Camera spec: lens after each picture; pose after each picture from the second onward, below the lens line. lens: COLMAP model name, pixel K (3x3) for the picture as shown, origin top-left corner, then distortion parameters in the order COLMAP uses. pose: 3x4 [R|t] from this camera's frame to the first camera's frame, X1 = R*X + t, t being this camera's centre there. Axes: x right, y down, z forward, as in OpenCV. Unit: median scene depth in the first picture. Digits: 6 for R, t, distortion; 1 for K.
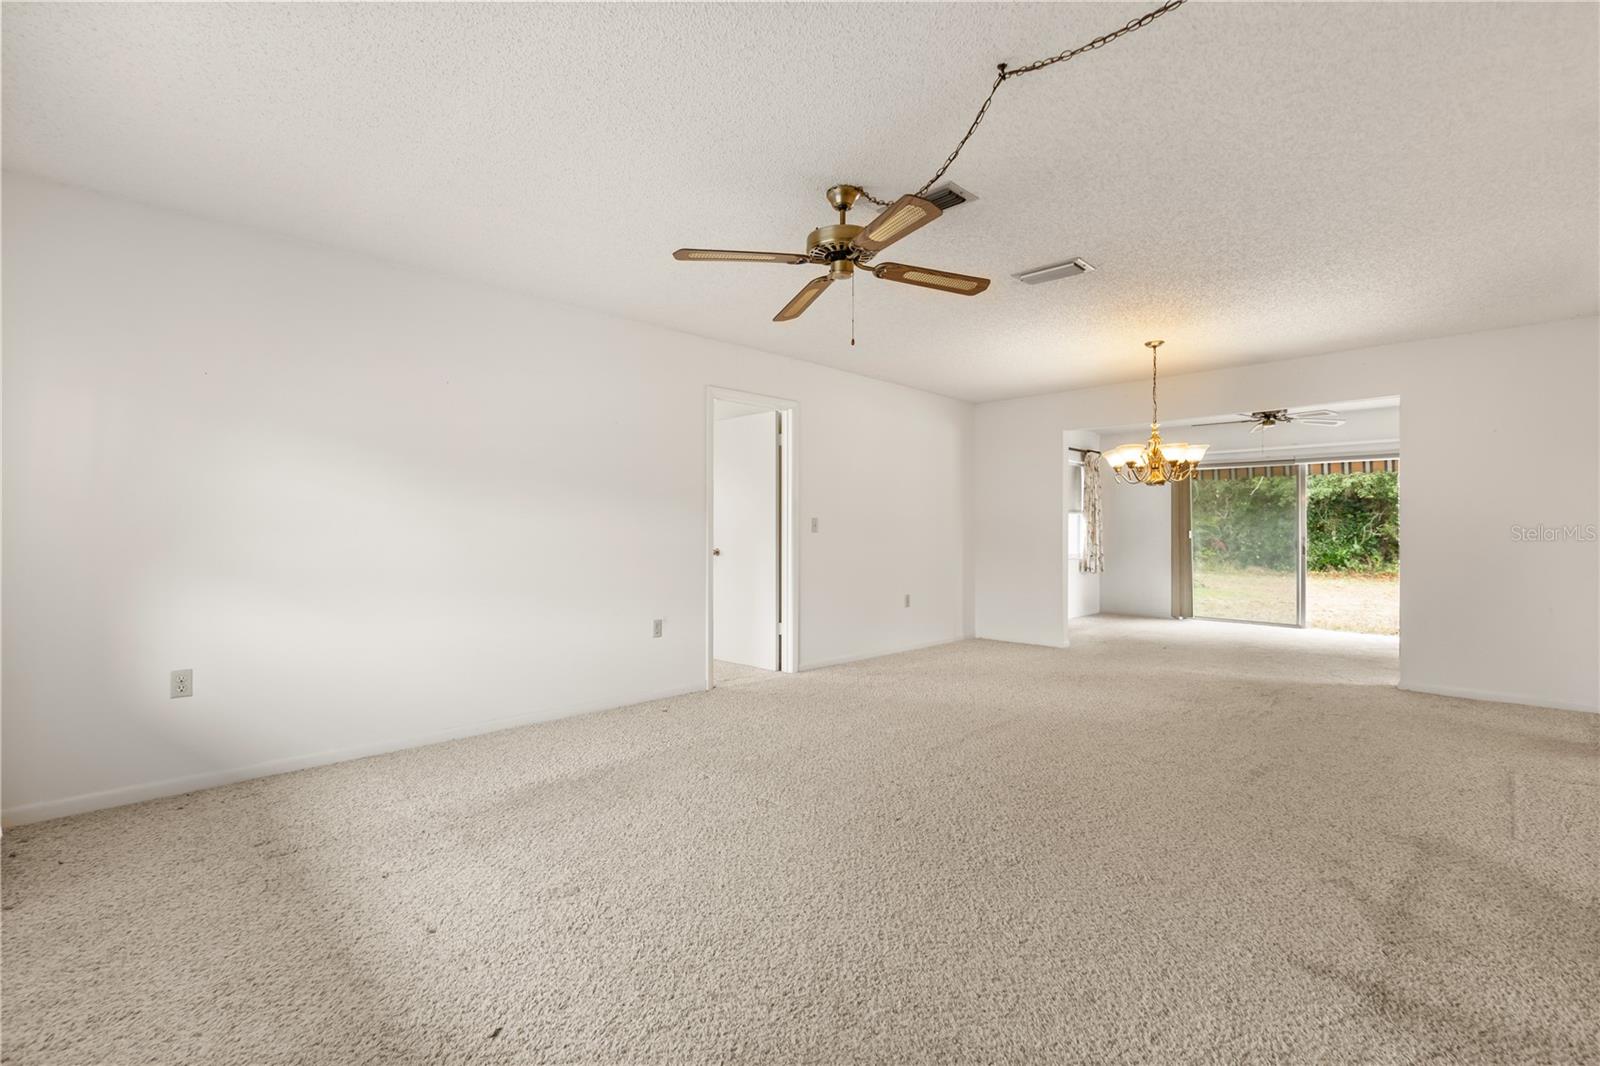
lens RADIAL K [[712.9, 0, 796.0], [0, 712.9, 523.5], [0, 0, 1]] dist [0.000981, -0.000695]
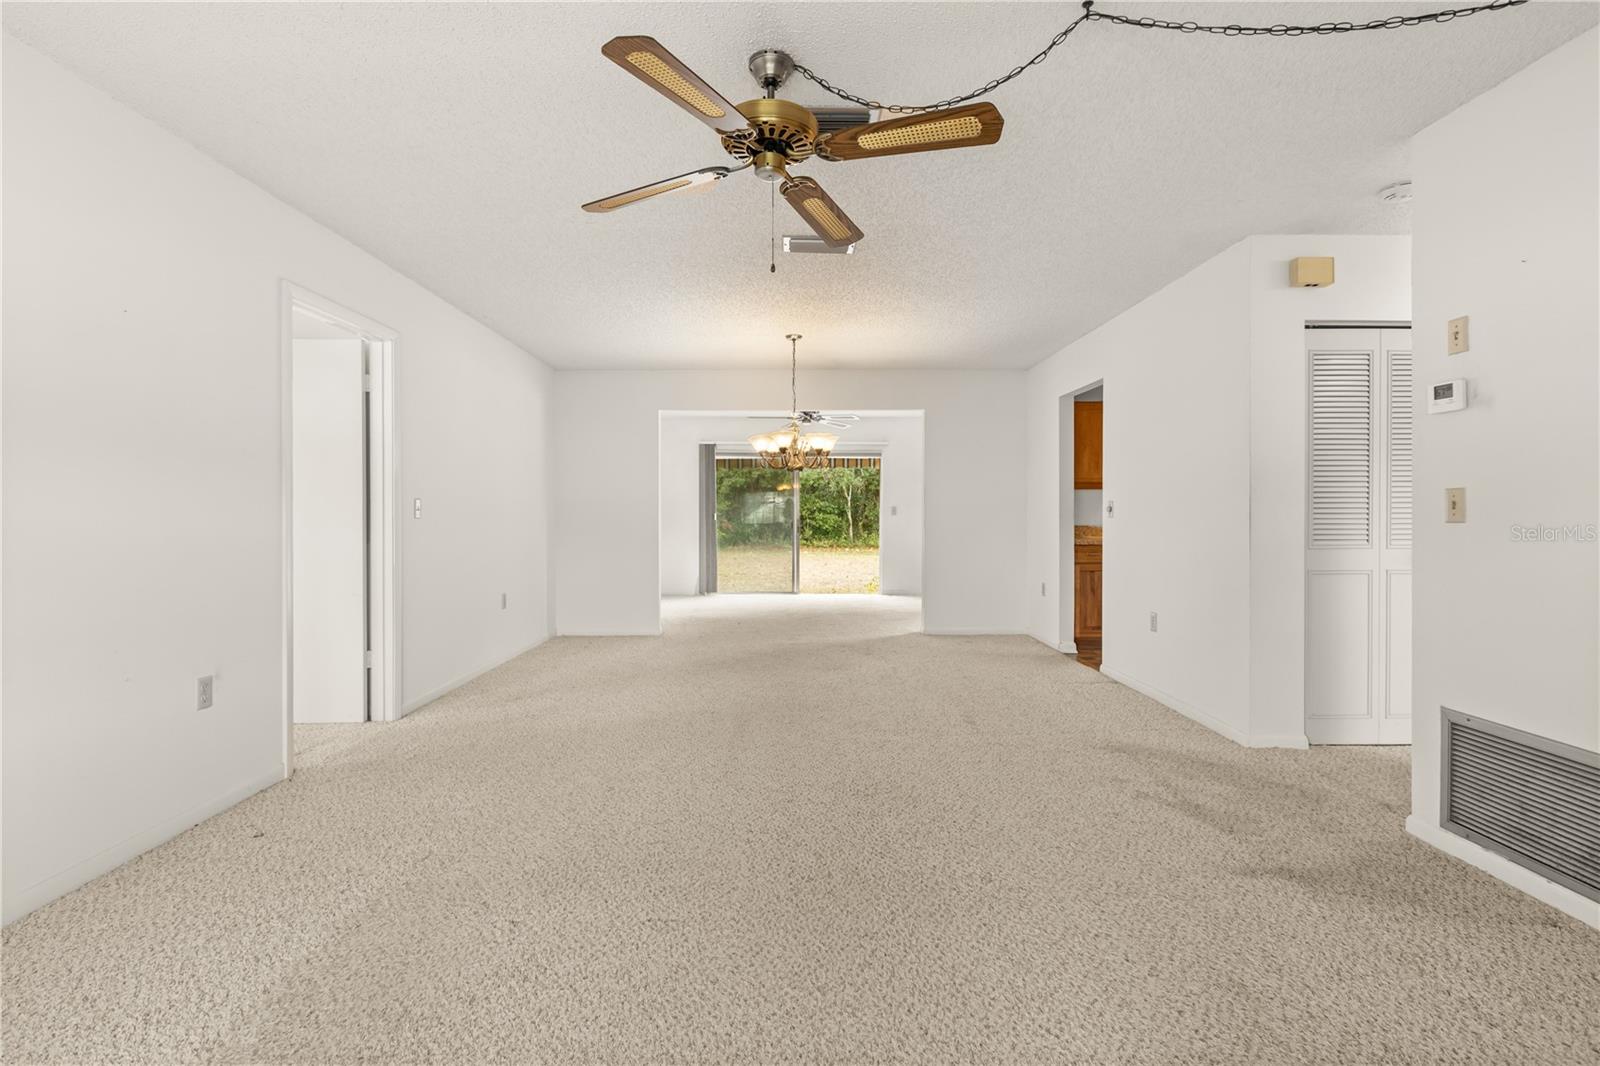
lens RADIAL K [[712.9, 0, 806.0], [0, 712.9, 509.4], [0, 0, 1]] dist [0.000981, -0.000695]
pose [[0.697617, 0.000091, 0.716470, -0.241442], [-0.003385, 0.999989, 0.003170, -0.000169], [-0.716462, -0.004637, 0.697610, 0.246743]]
